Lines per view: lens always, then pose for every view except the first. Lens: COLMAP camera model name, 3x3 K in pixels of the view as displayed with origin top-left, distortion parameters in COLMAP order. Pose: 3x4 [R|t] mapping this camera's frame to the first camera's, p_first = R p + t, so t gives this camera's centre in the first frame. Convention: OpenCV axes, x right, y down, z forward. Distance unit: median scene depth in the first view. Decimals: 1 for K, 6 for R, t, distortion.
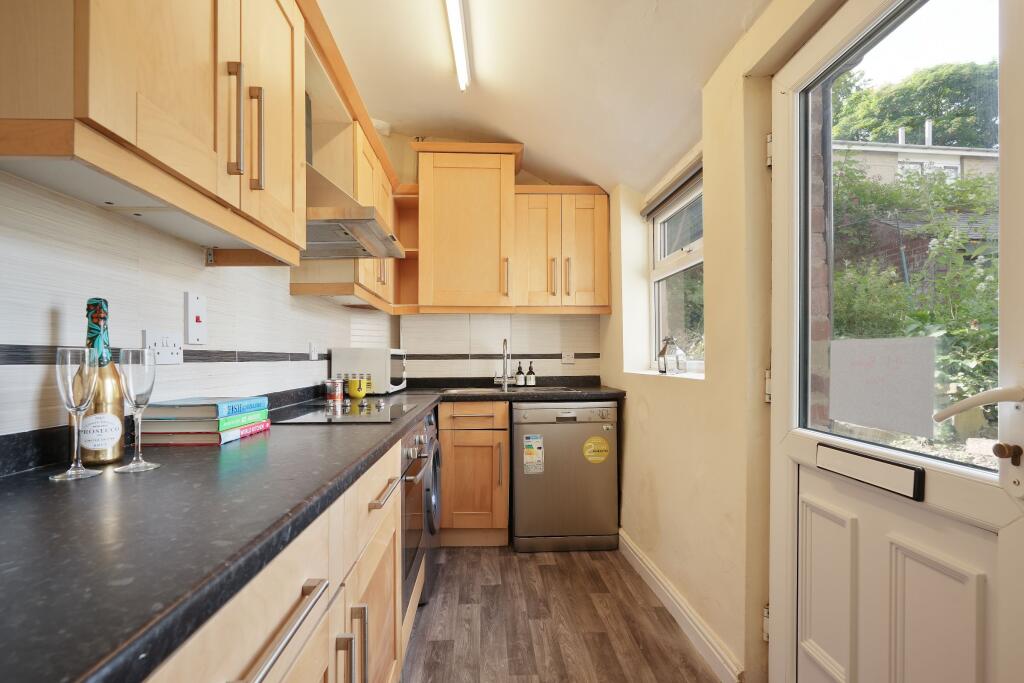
lens RADIAL K [[469.8, 0, 508.6], [0, 469.8, 338.8], [0, 0, 1]] dist [-0.001243, 0.000129]
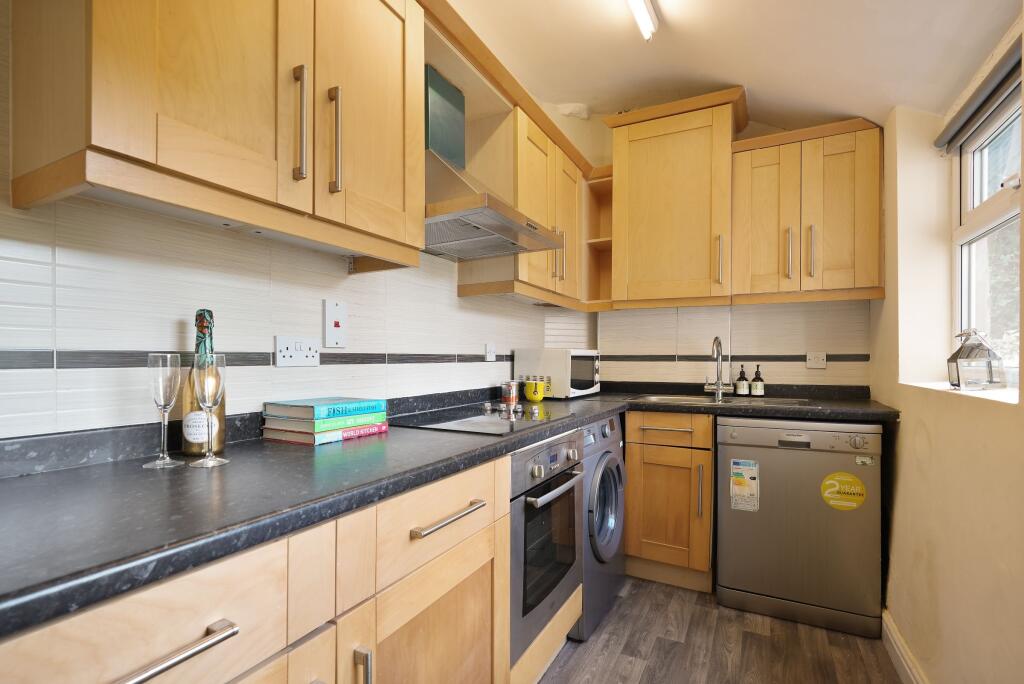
lens RADIAL K [[482.6, 0, 513.2], [0, 482.6, 346.9], [0, 0, 1]] dist [-0.002889, 0.000524]
pose [[0.864793, -0.004111, -0.502112, 0.124037], [0.014601, 0.999750, 0.016962, -0.001468], [0.501917, -0.022000, 0.864636, 0.126844]]
